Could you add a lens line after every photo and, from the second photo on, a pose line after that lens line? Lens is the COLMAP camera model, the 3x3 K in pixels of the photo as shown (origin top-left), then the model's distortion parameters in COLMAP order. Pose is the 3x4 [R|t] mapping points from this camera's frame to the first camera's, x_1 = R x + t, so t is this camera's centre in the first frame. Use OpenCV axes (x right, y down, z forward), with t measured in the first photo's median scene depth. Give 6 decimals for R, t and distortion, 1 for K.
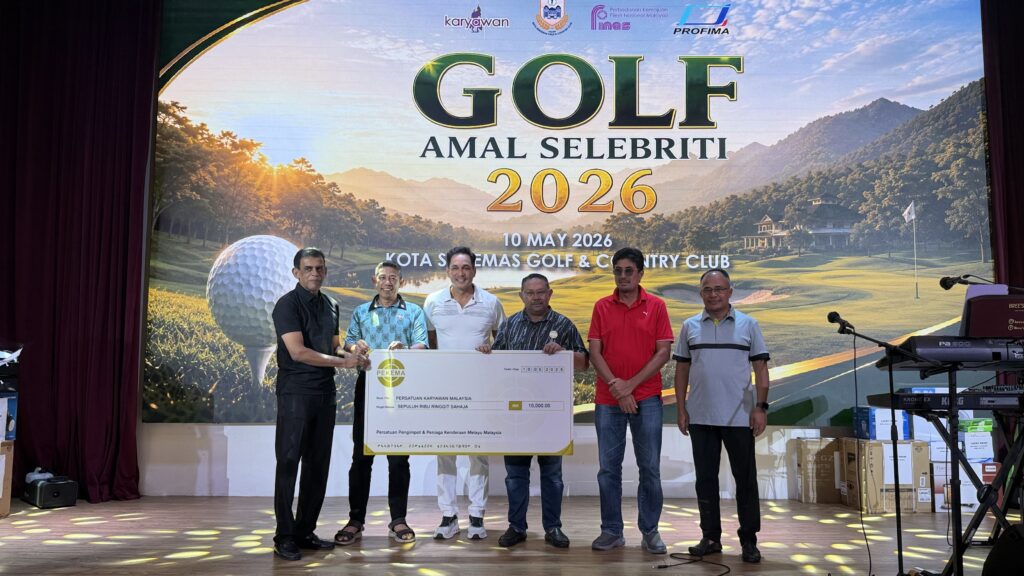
lens RADIAL K [[849.3, 0, 505.3], [0, 849.3, 287.3], [0, 0, 1]] dist [0.132643, -0.242948]
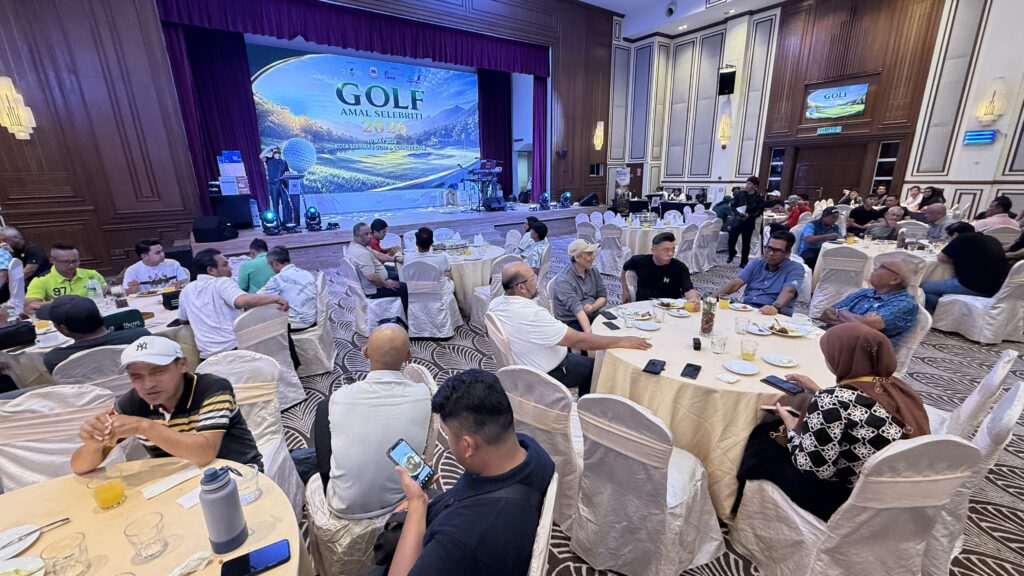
lens RADIAL K [[399.8, 0, 502.2], [0, 399.8, 288.5], [0, 0, 1]] dist [0.001565, 0.000134]
pose [[0.826866, -0.178594, 0.533288, -0.551475], [-0.026166, 0.934996, 0.353693, -0.084234], [-0.561790, -0.306411, 0.768443, -0.842171]]
